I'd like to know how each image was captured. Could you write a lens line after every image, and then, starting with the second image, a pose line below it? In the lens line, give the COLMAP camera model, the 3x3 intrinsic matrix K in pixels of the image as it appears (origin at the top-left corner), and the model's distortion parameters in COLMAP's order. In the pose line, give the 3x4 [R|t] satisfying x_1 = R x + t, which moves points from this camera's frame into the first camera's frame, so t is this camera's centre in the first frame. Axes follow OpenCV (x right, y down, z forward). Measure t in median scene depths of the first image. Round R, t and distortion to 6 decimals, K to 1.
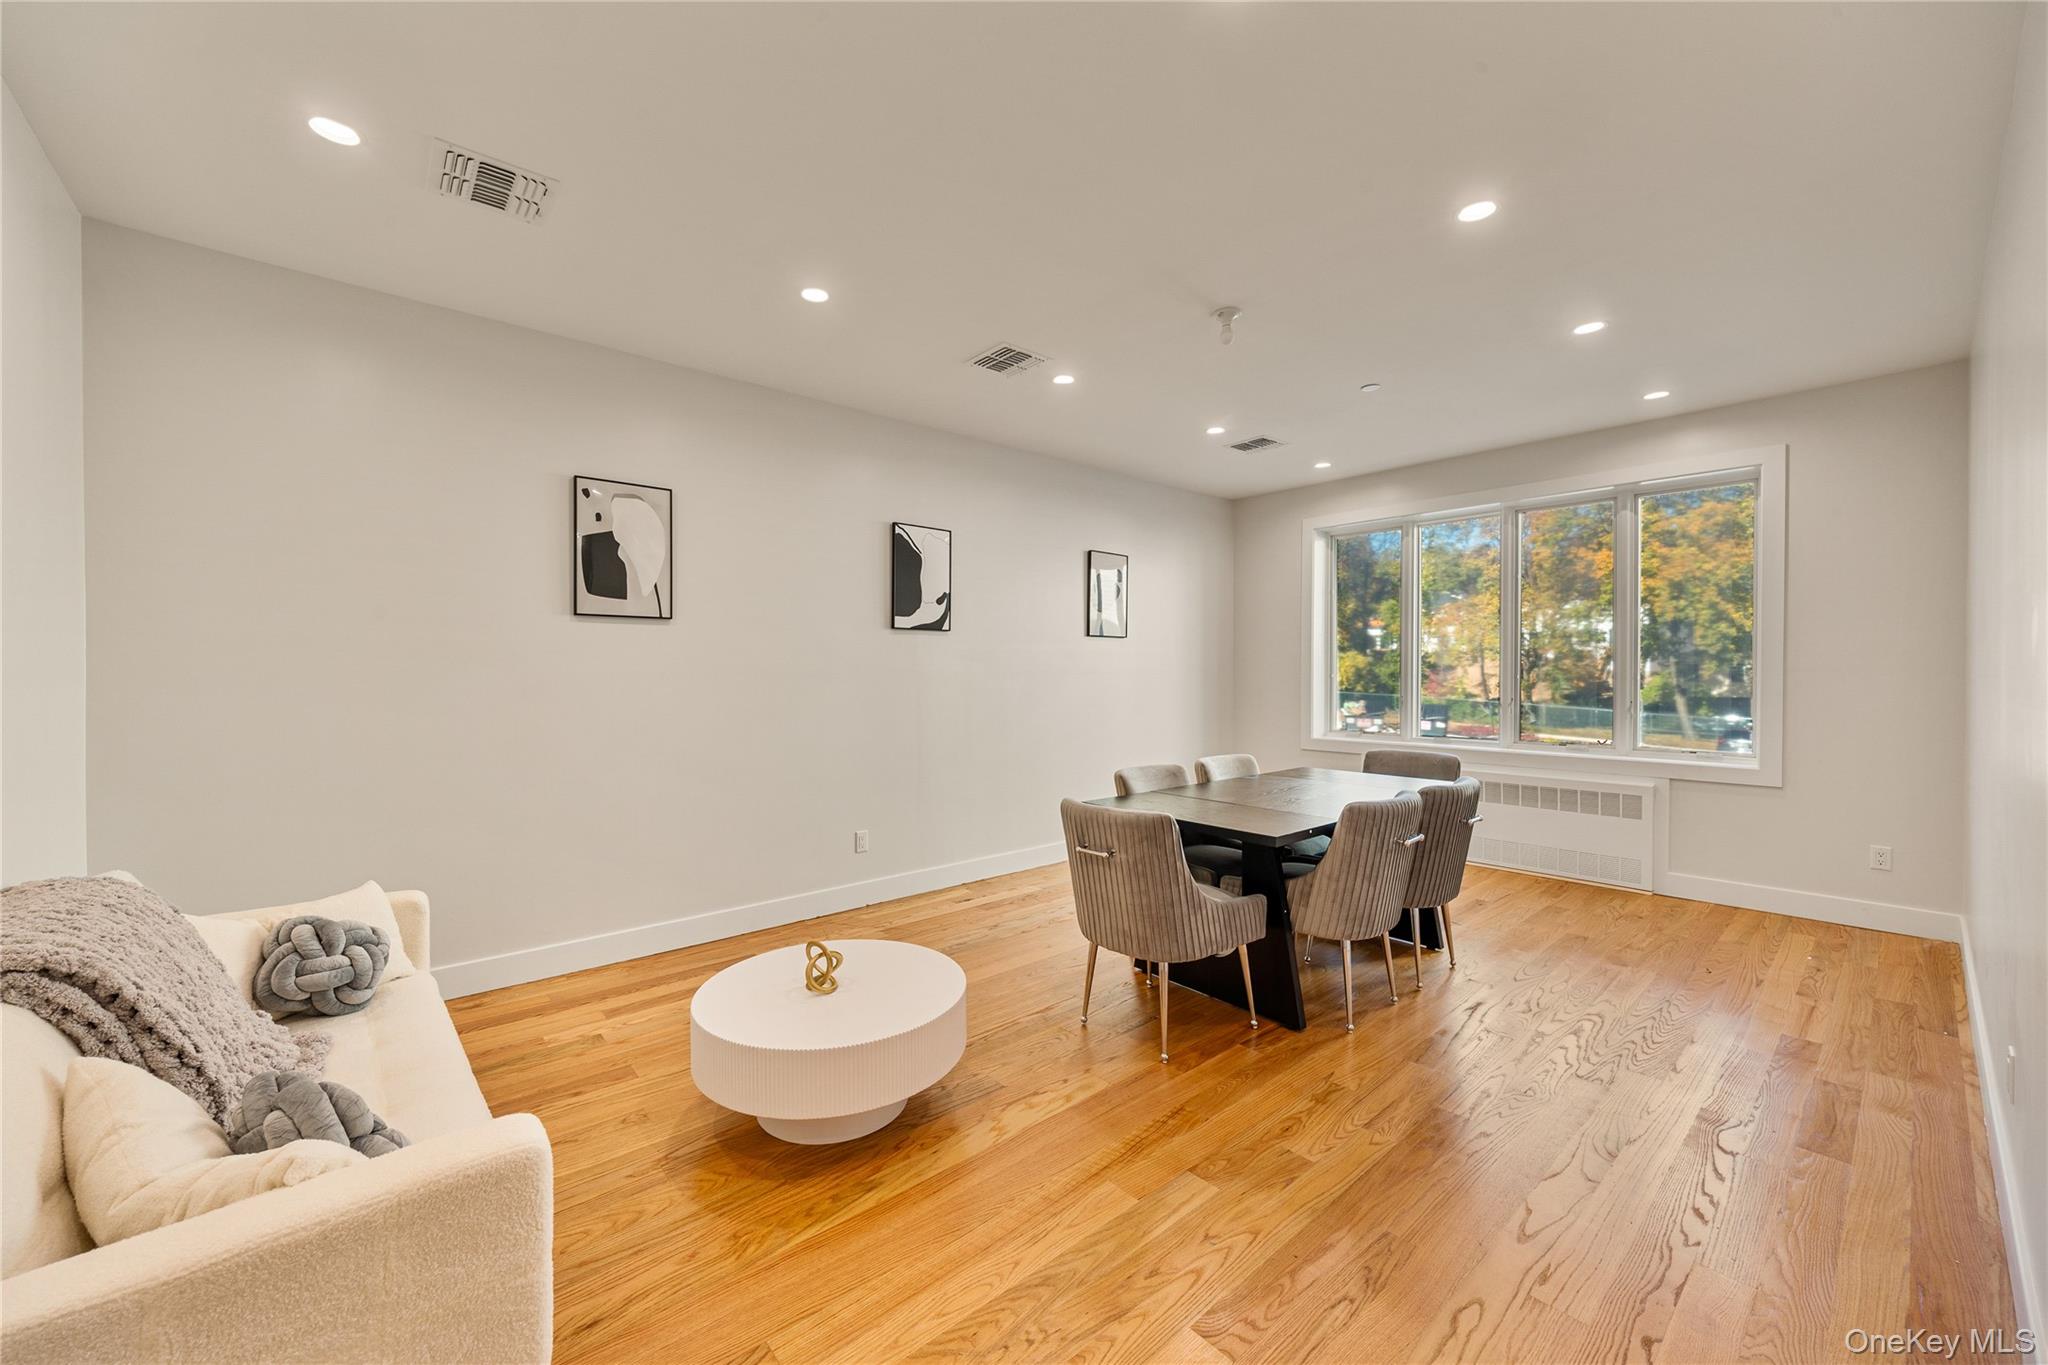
lens RADIAL K [[760.1, 0, 1006.0], [0, 760.1, 678.8], [0, 0, 1]] dist [-0.003690, -0.000213]
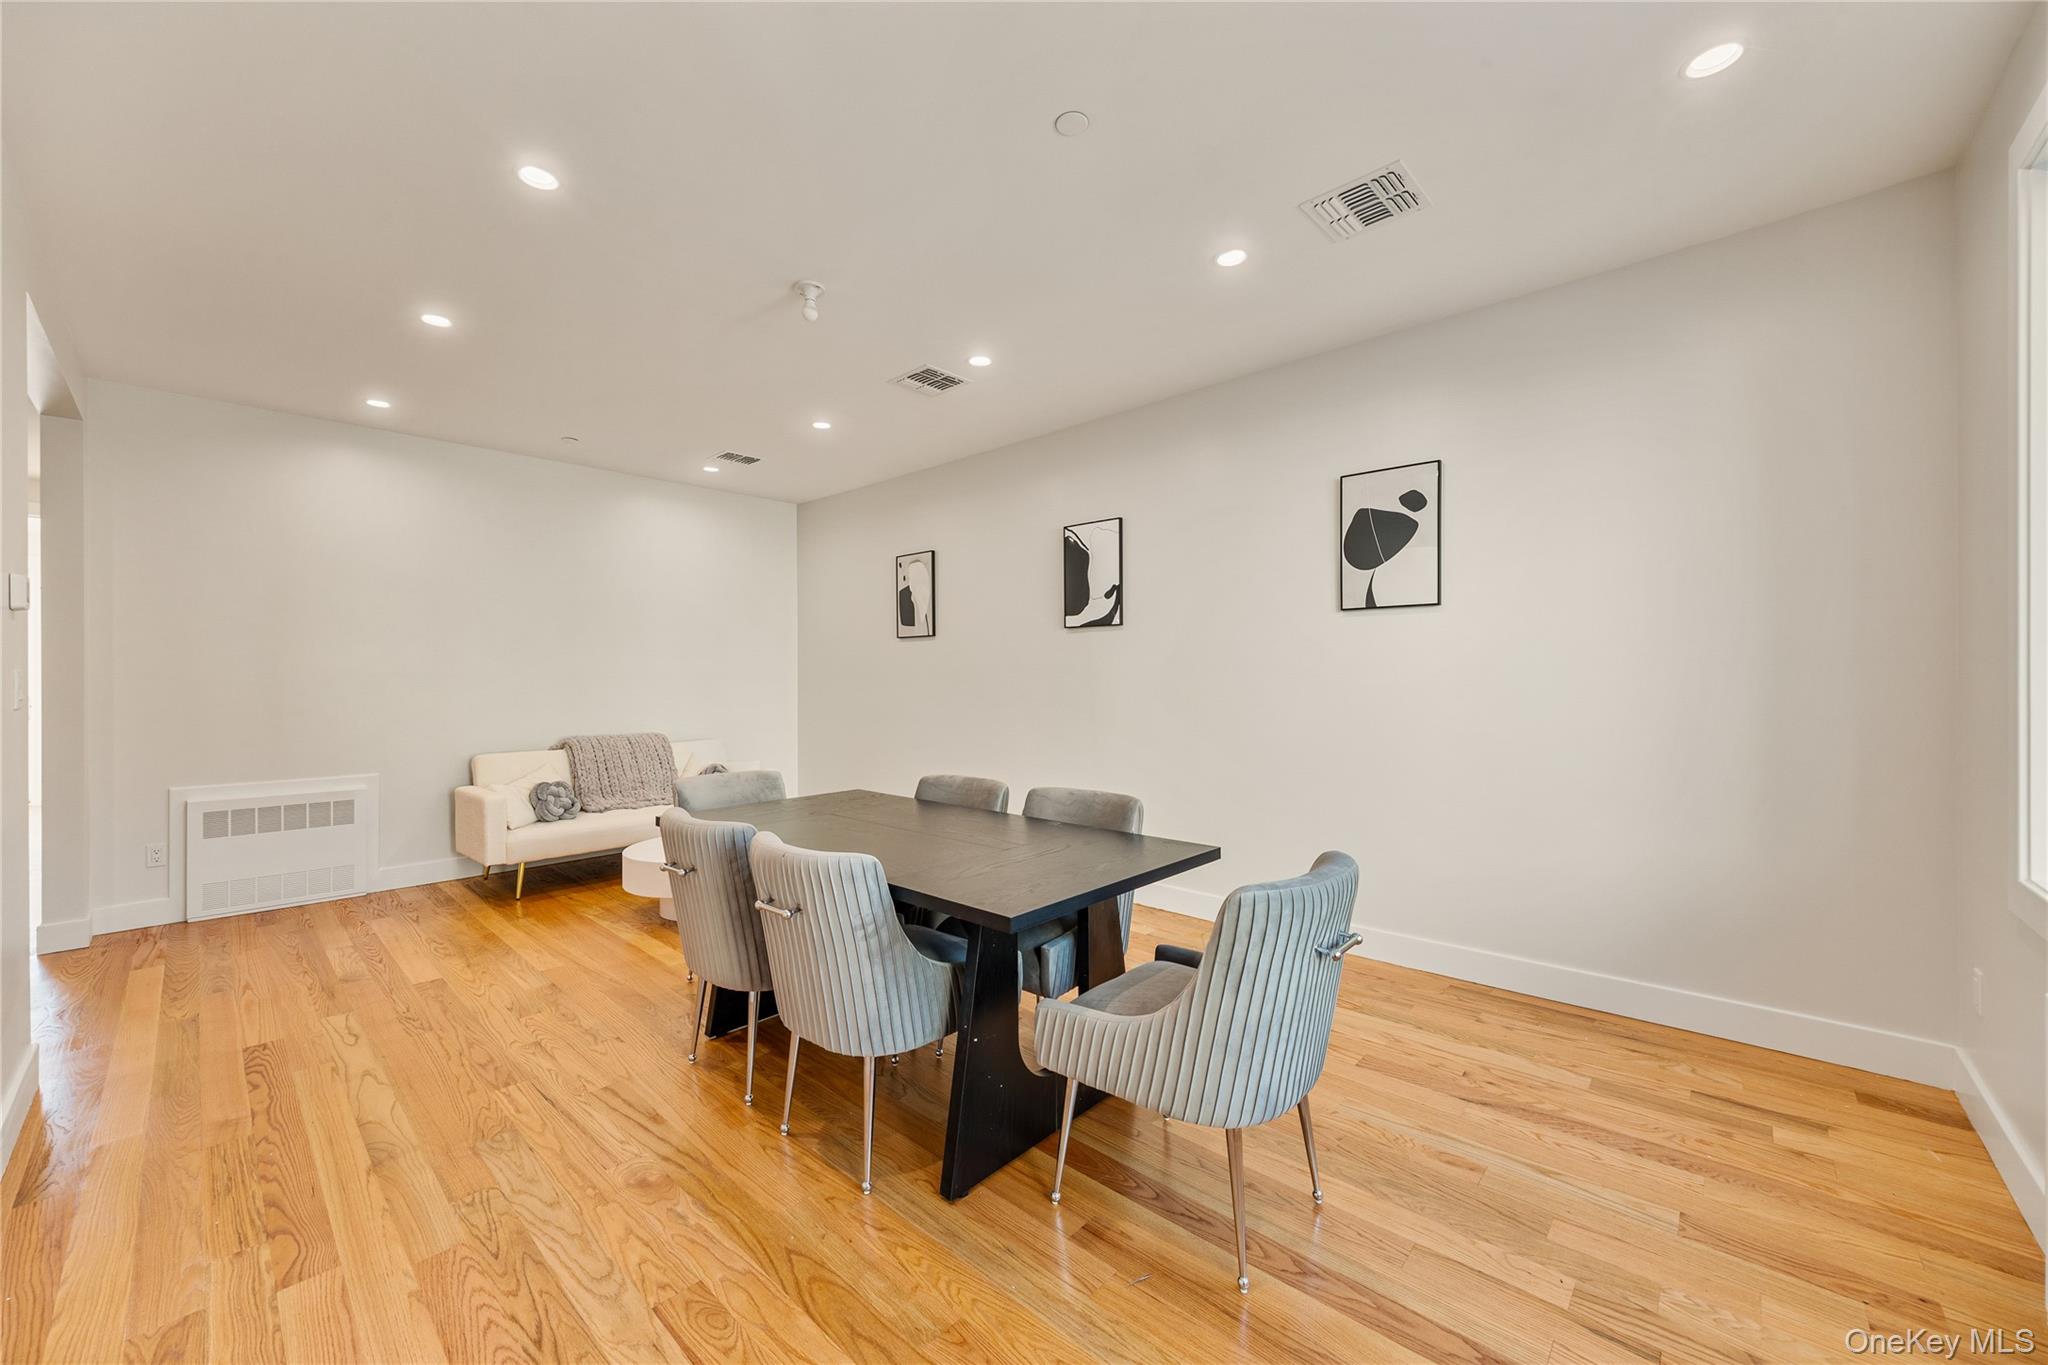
lens RADIAL K [[760.1, 0, 1007.3], [0, 760.1, 674.2], [0, 0, 1]] dist [-0.003690, -0.000213]
pose [[0.125676, -0.002718, -0.992068, 1.310284], [-0.002894, 0.999991, -0.003106, 0.000691], [0.992067, 0.003261, 0.125667, 1.176131]]
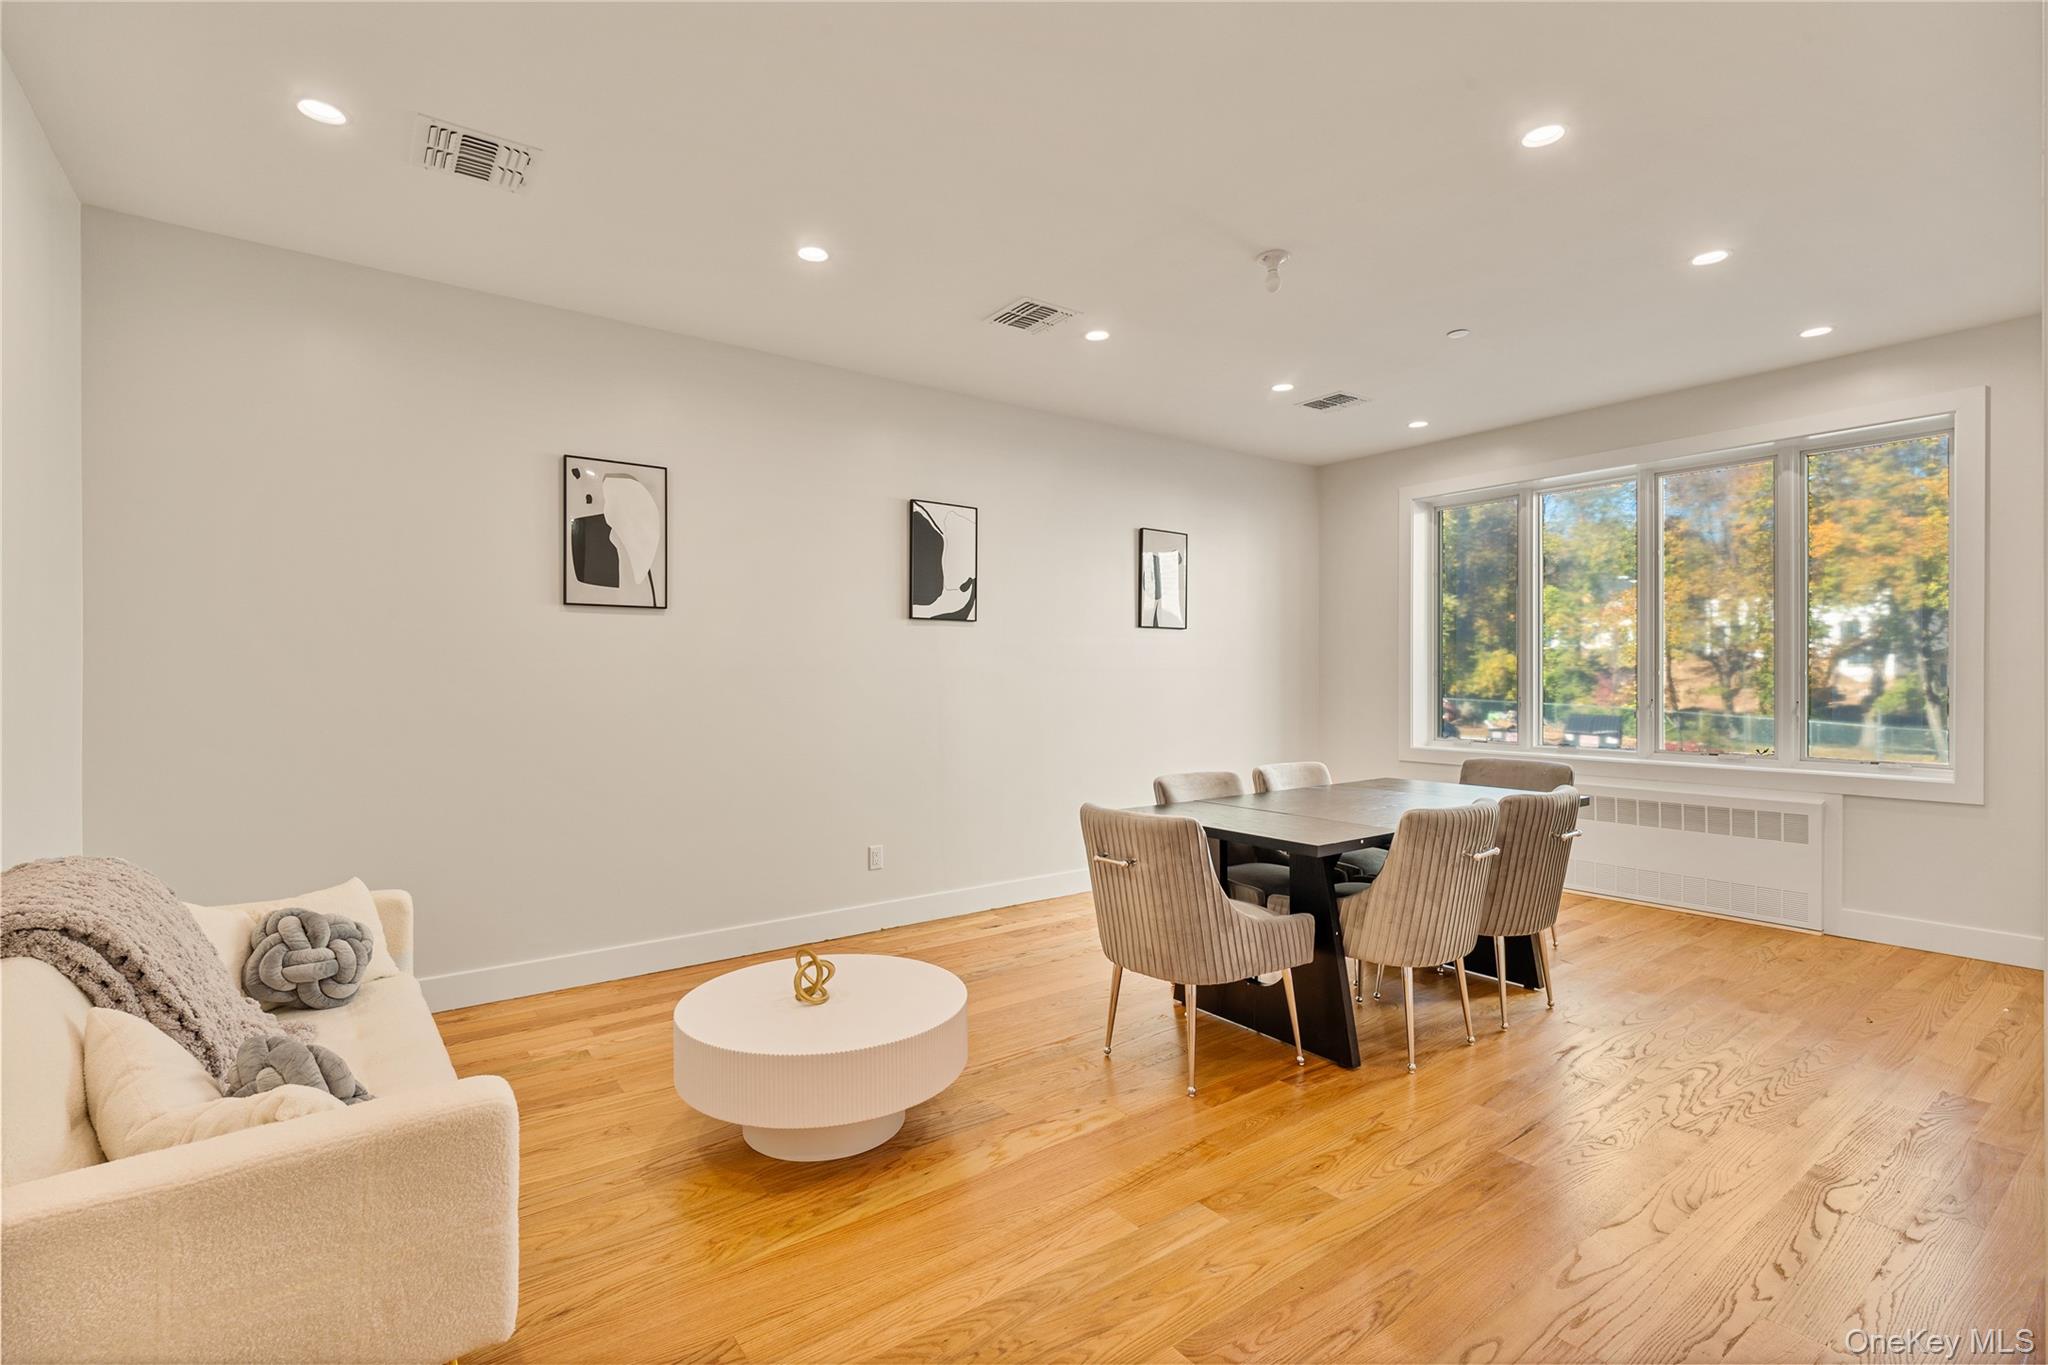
lens RADIAL K [[903.8, 0, 1005.7], [0, 903.8, 679.8], [0, 0, 1]] dist [0.000258, -0.002190]
pose [[0.997220, -0.001639, -0.074500, 0.060903], [0.001227, 0.999984, -0.005574, 0.016815], [0.074508, 0.005467, 0.997205, -0.071142]]
